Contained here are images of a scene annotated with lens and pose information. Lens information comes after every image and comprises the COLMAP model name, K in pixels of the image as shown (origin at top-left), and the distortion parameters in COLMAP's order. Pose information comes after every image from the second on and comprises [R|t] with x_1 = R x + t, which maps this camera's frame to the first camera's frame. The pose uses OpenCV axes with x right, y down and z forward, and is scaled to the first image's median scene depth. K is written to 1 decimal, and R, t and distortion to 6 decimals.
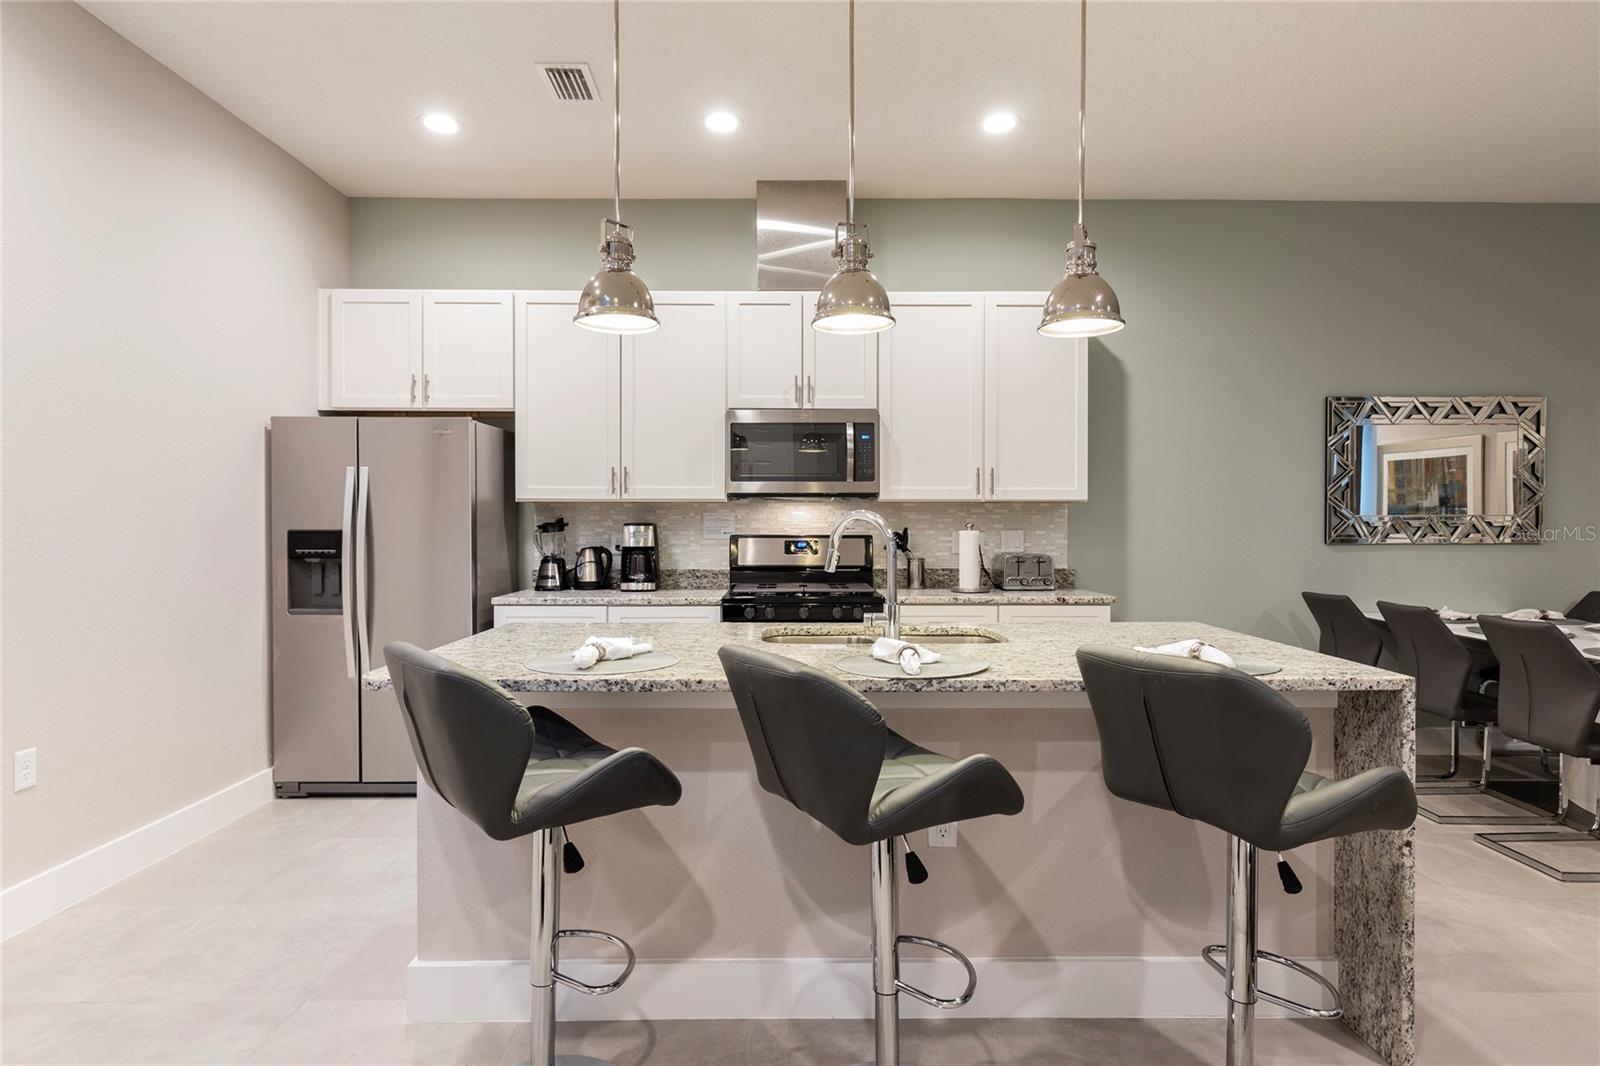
lens RADIAL K [[840.9, 0, 804.6], [0, 840.9, 529.5], [0, 0, 1]] dist [-0.004948, -0.001446]
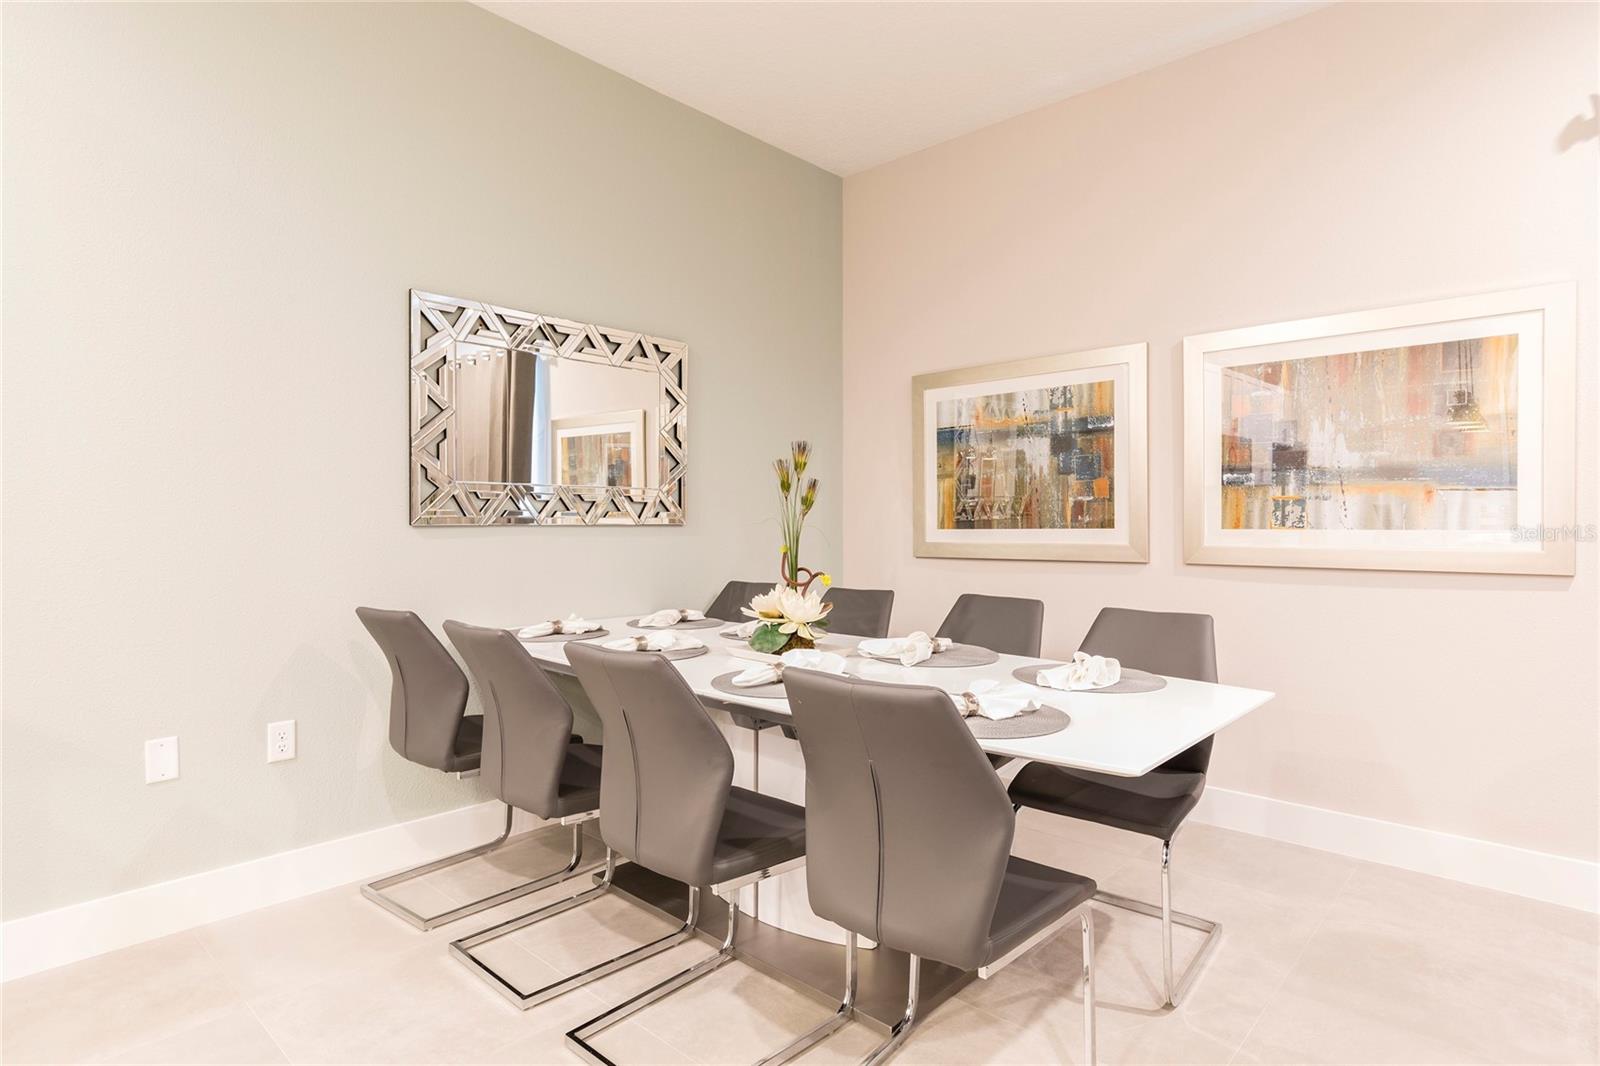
lens RADIAL K [[840.9, 0, 799.7], [0, 840.9, 526.0], [0, 0, 1]] dist [-0.004948, -0.001446]
pose [[0.678975, -0.002312, 0.734158, 0.361579], [0.004445, 0.999990, -0.000962, 0.019097], [-0.734148, 0.003917, 0.678978, 0.368182]]
